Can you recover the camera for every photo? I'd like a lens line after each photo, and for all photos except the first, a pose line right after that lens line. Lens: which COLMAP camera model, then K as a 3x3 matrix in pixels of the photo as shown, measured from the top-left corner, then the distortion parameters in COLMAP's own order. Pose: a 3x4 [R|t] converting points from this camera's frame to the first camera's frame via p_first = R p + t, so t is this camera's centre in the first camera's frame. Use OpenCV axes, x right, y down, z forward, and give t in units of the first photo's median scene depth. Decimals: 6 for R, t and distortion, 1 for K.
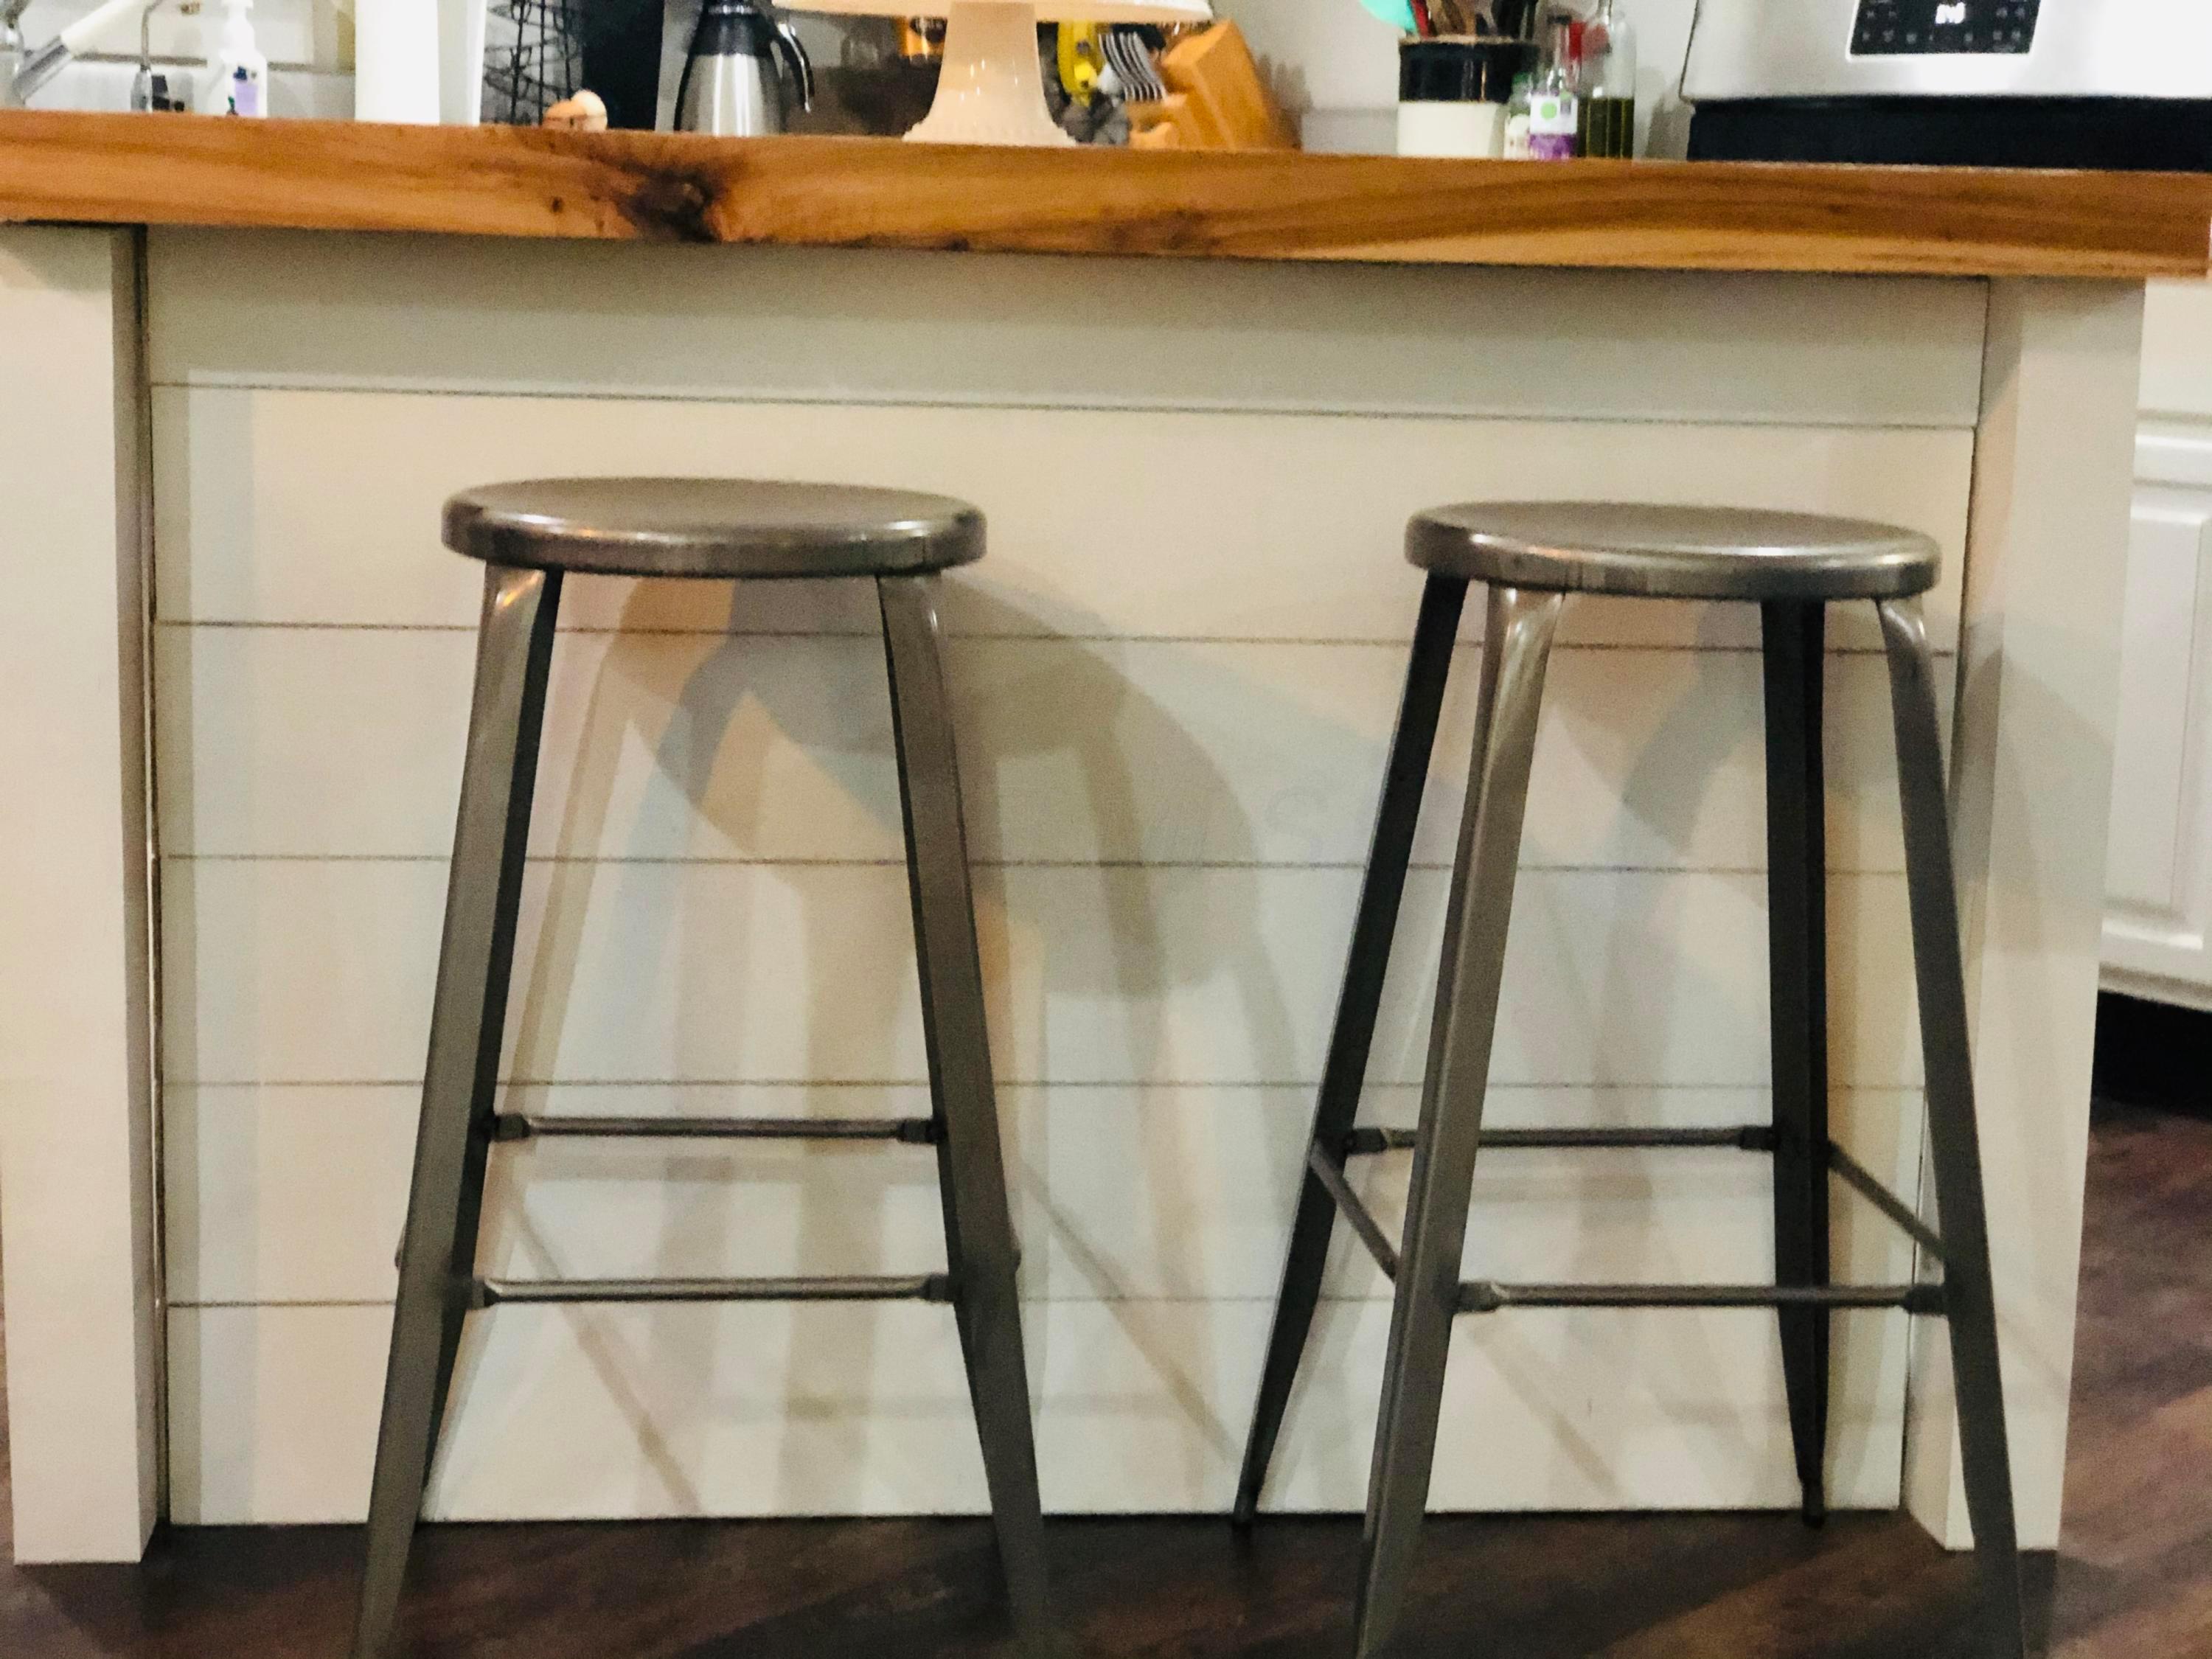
lens RADIAL K [[3667.5, 0, 1112.5], [0, 3667.5, 825.9], [0, 0, 1]] dist [0.094634, 0.000000]
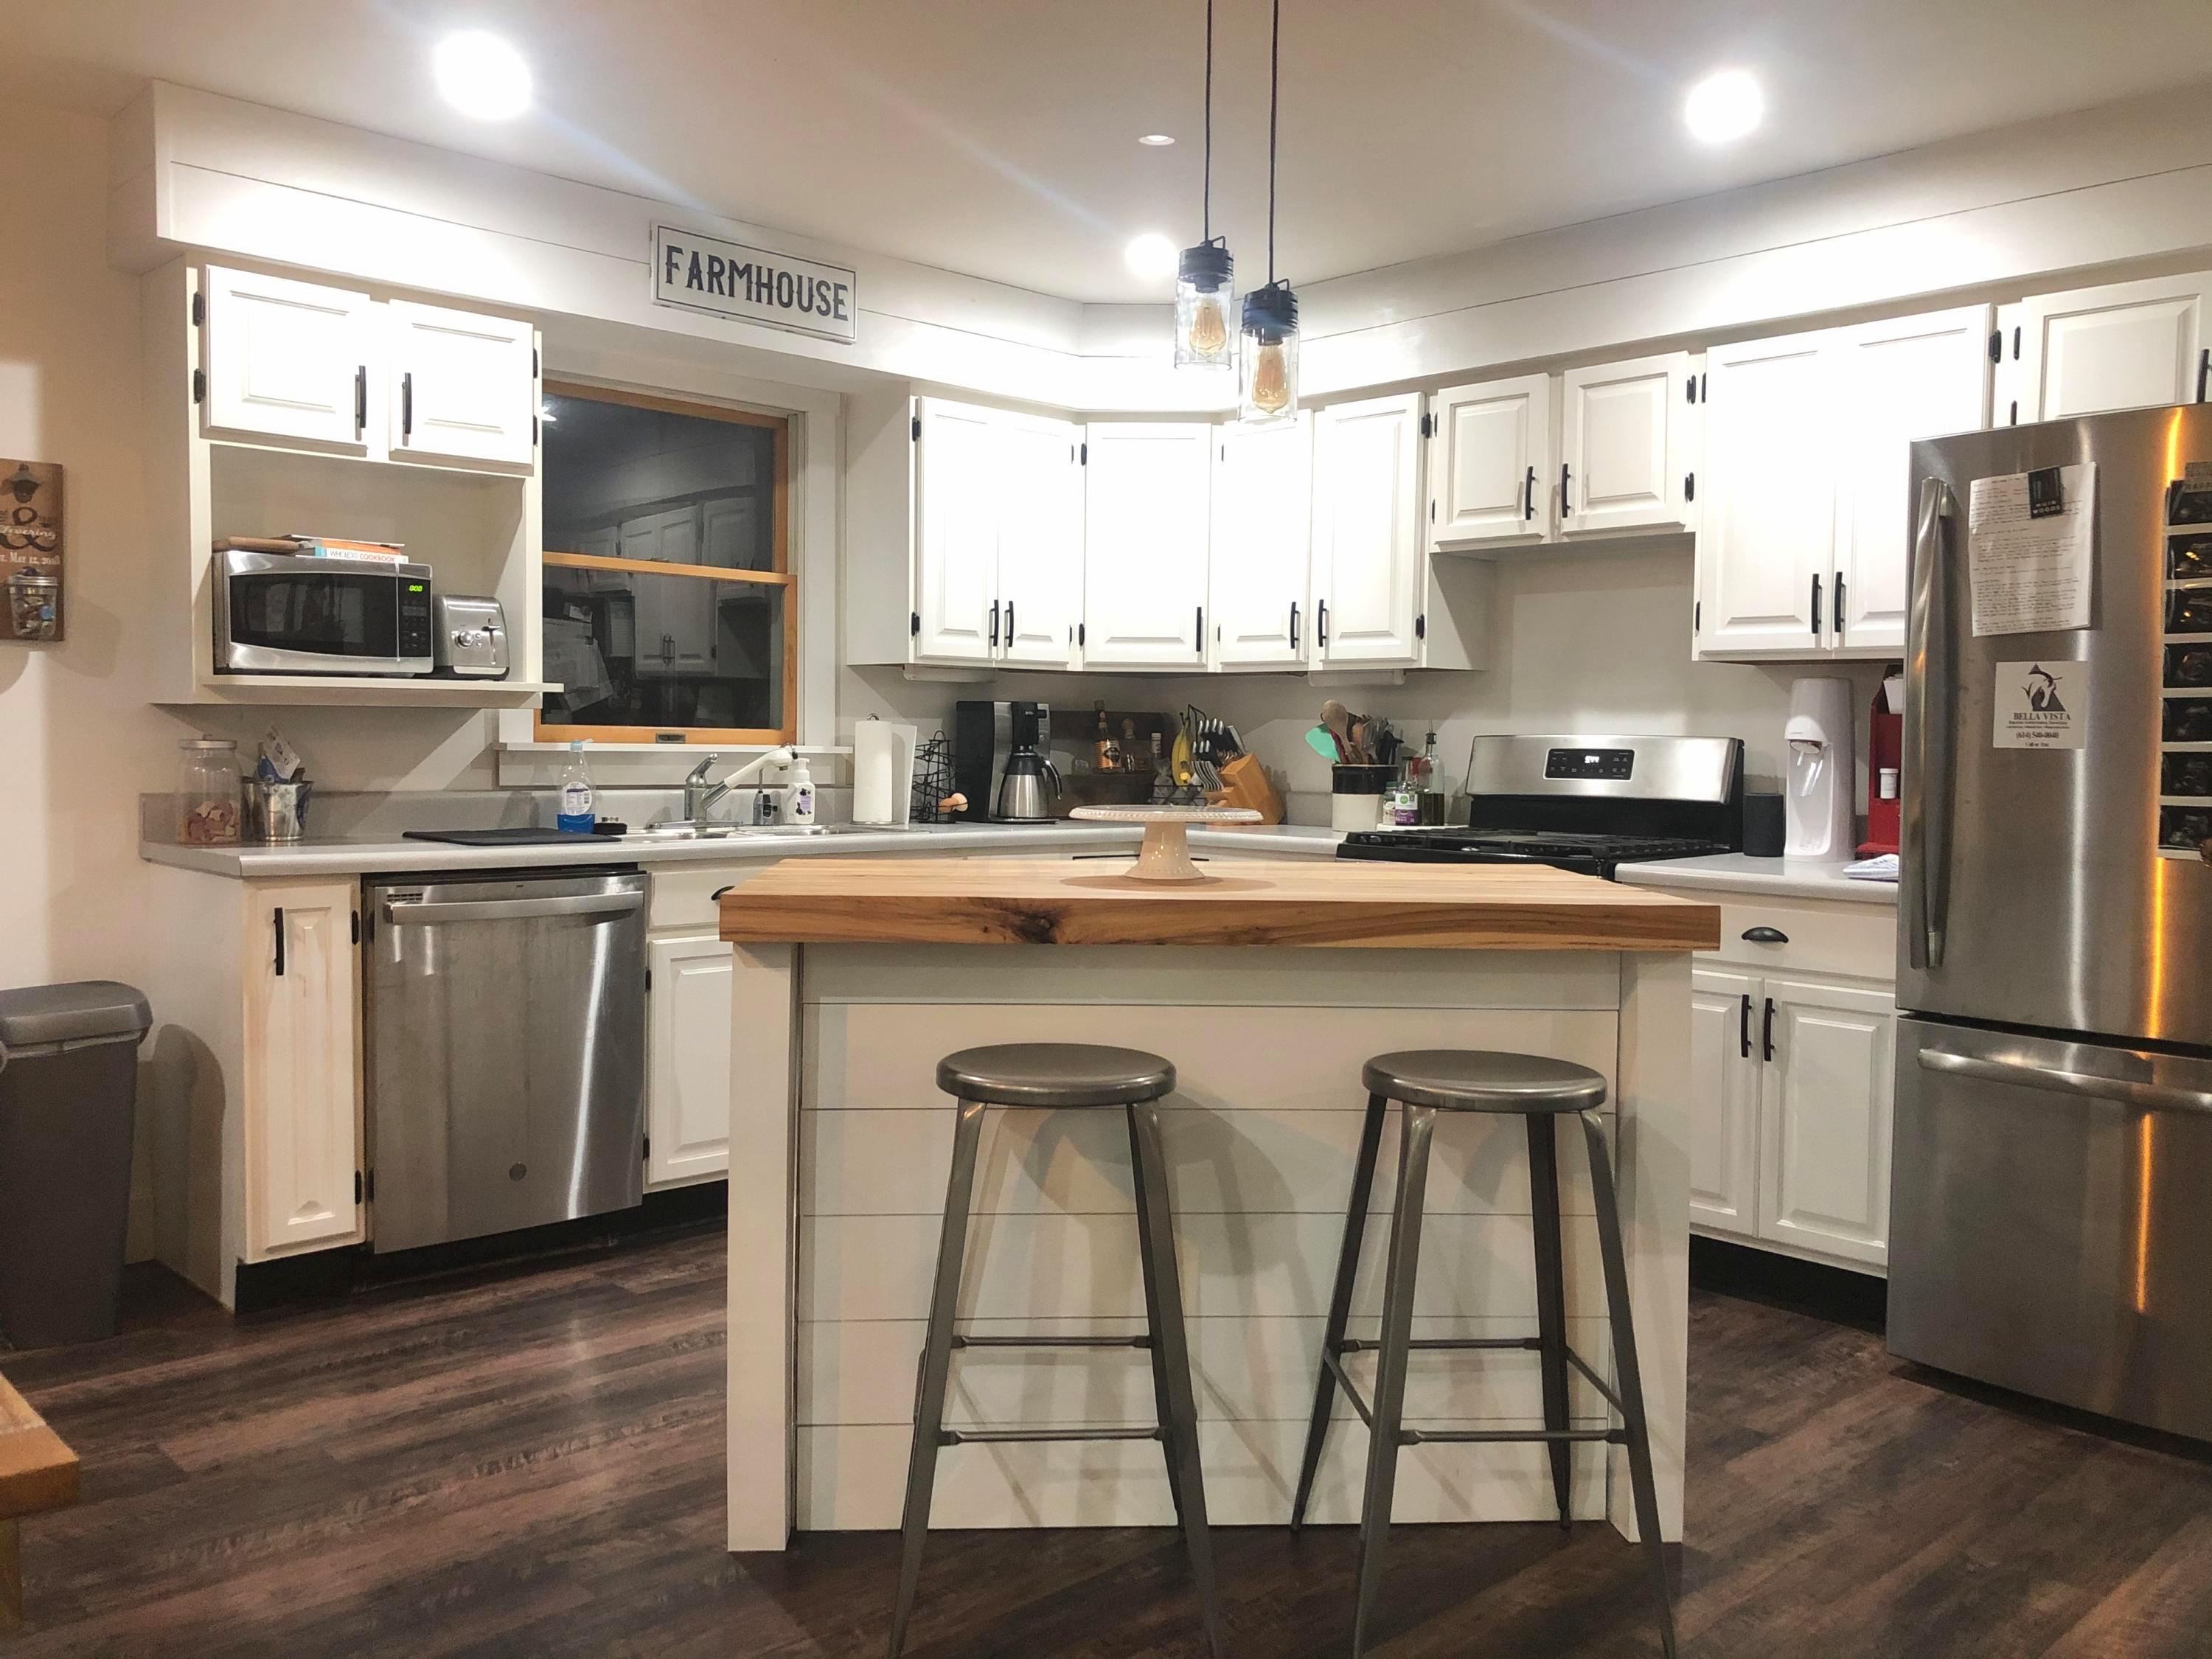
lens RADIAL K [[1823.7, 0, 1111.9], [0, 1823.7, 805.9], [0, 0, 1]] dist [0.056537, -0.059625]
pose [[0.999346, -0.011332, -0.034332, -0.029821], [0.006359, 0.989897, -0.141646, -0.076042], [0.035590, 0.141336, 0.989322, -0.112292]]
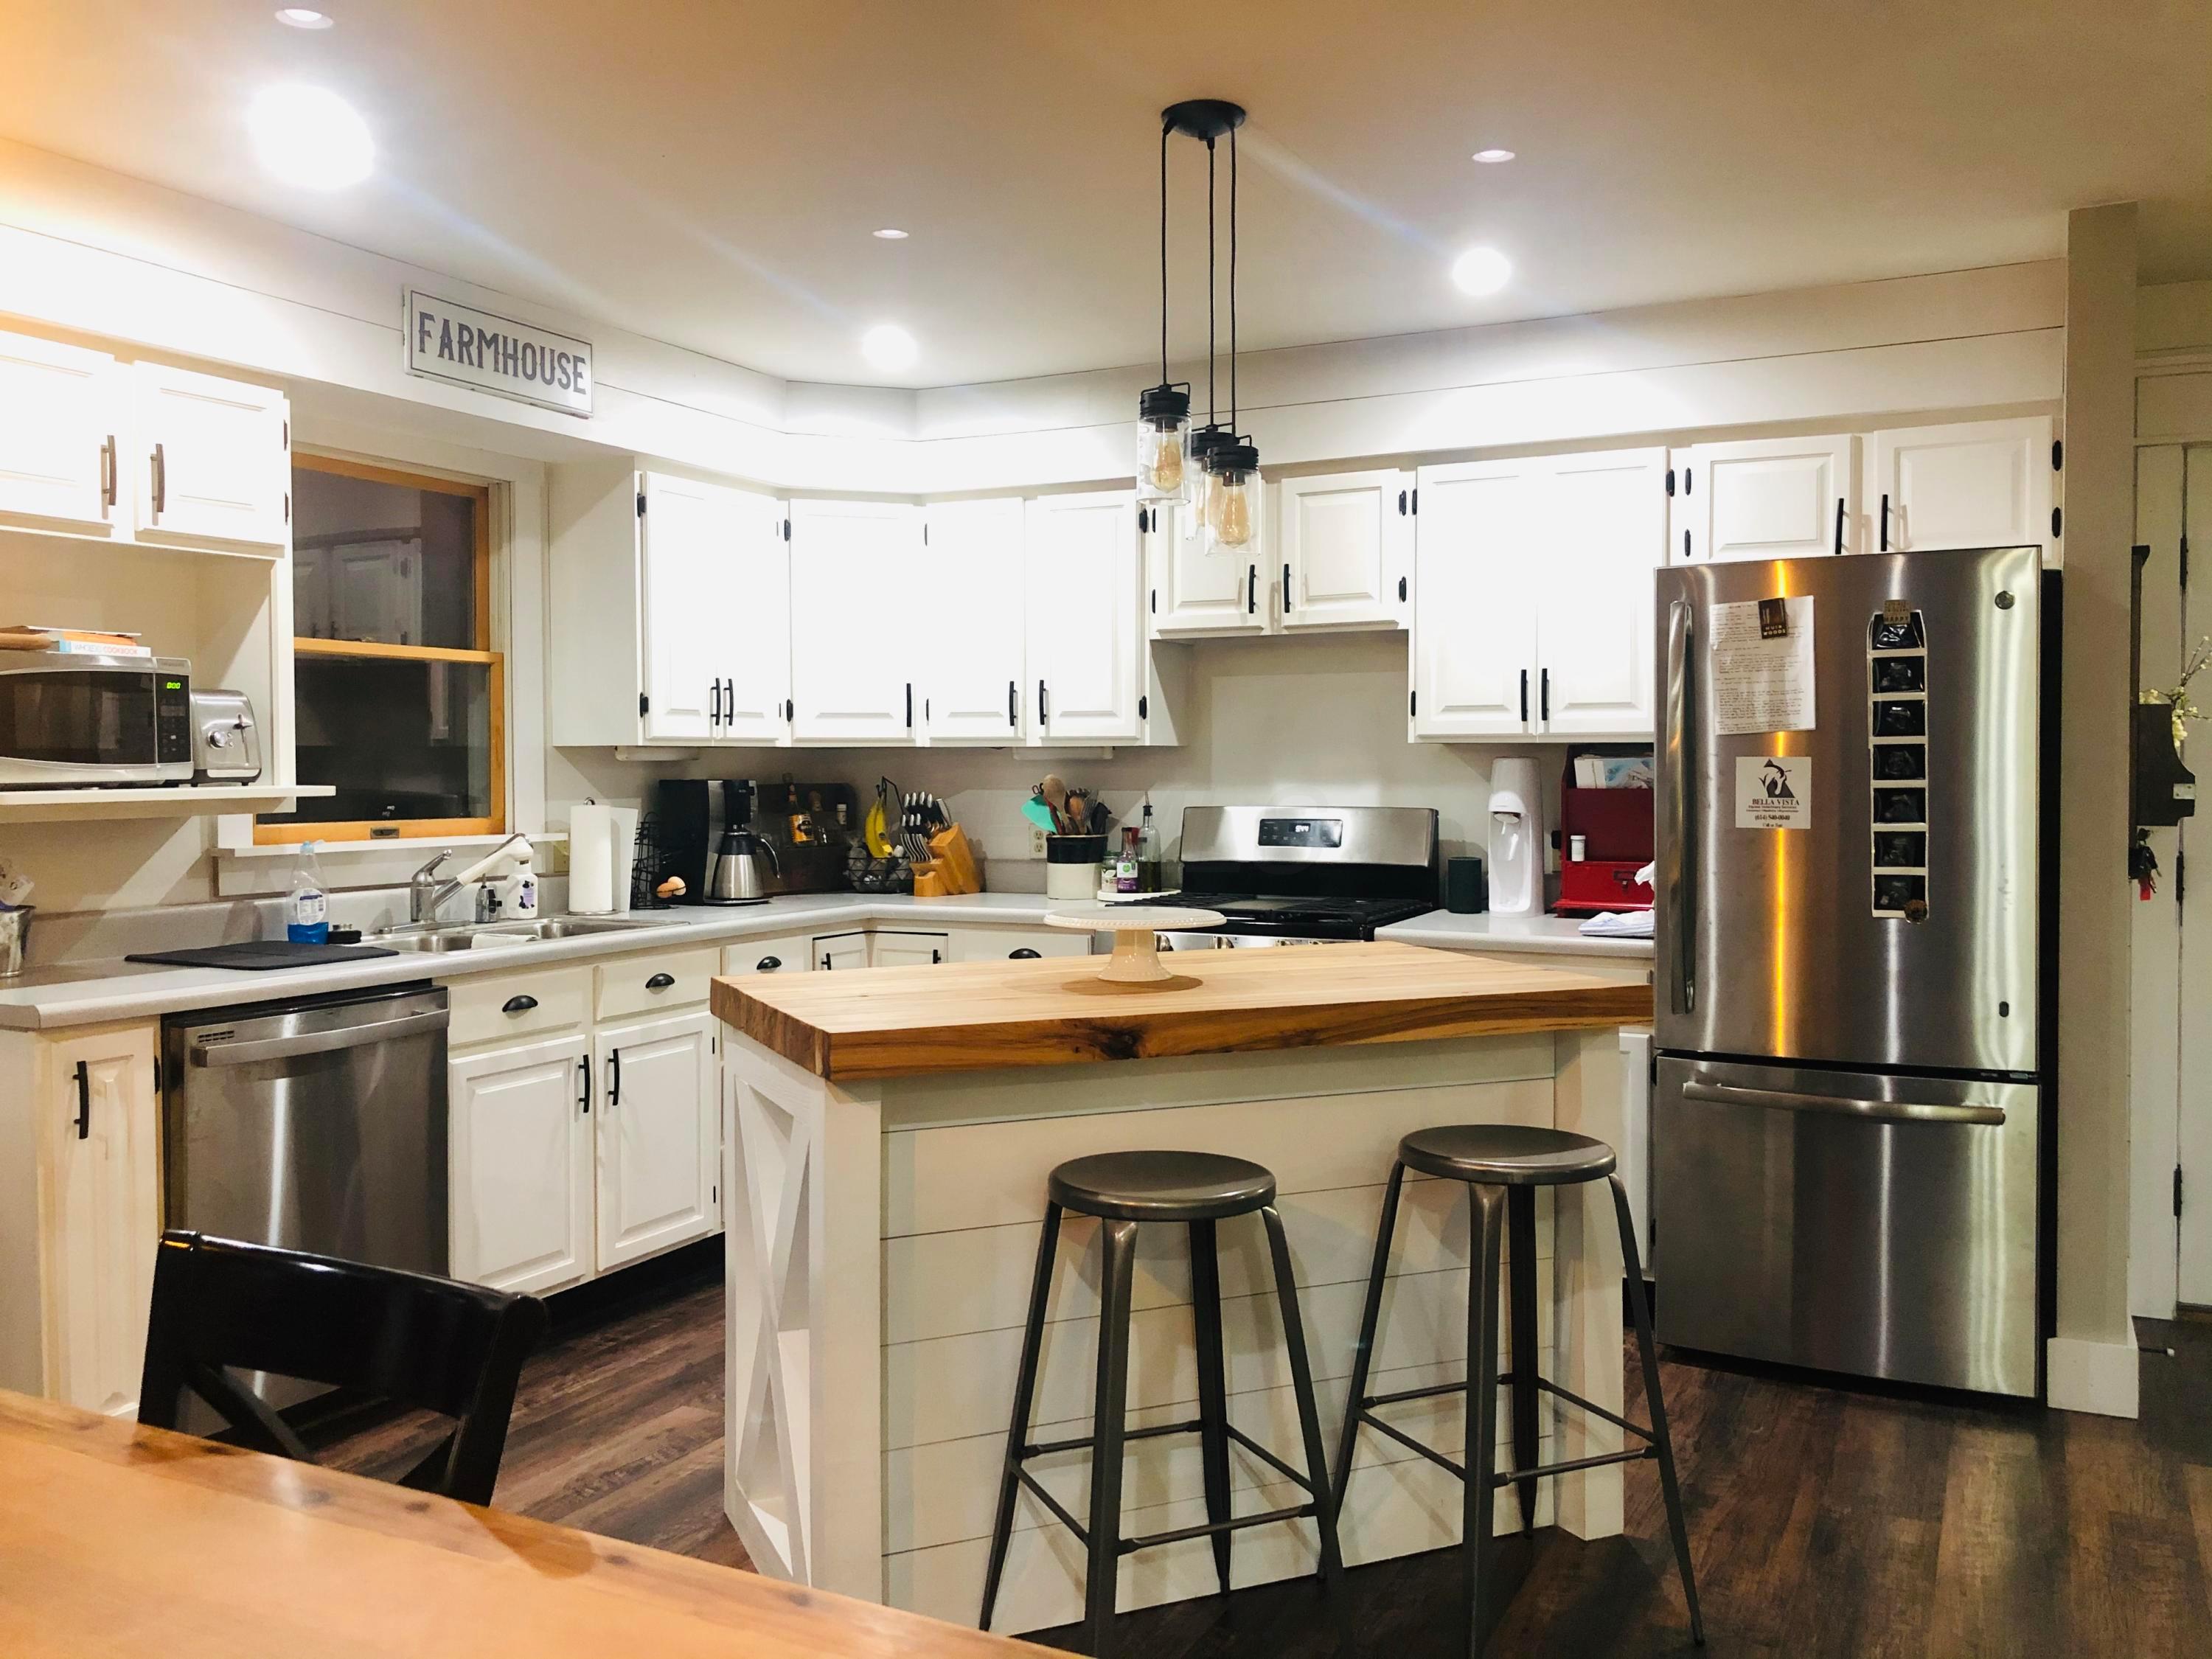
lens RADIAL K [[1823.7, 0, 1107.9], [0, 1823.7, 806.5], [0, 0, 1]] dist [0.056537, -0.059625]
pose [[0.952135, -0.037132, 0.303415, -0.435647], [0.082555, 0.986946, -0.138280, -0.143584], [-0.294320, 0.156710, 0.942771, -0.125872]]
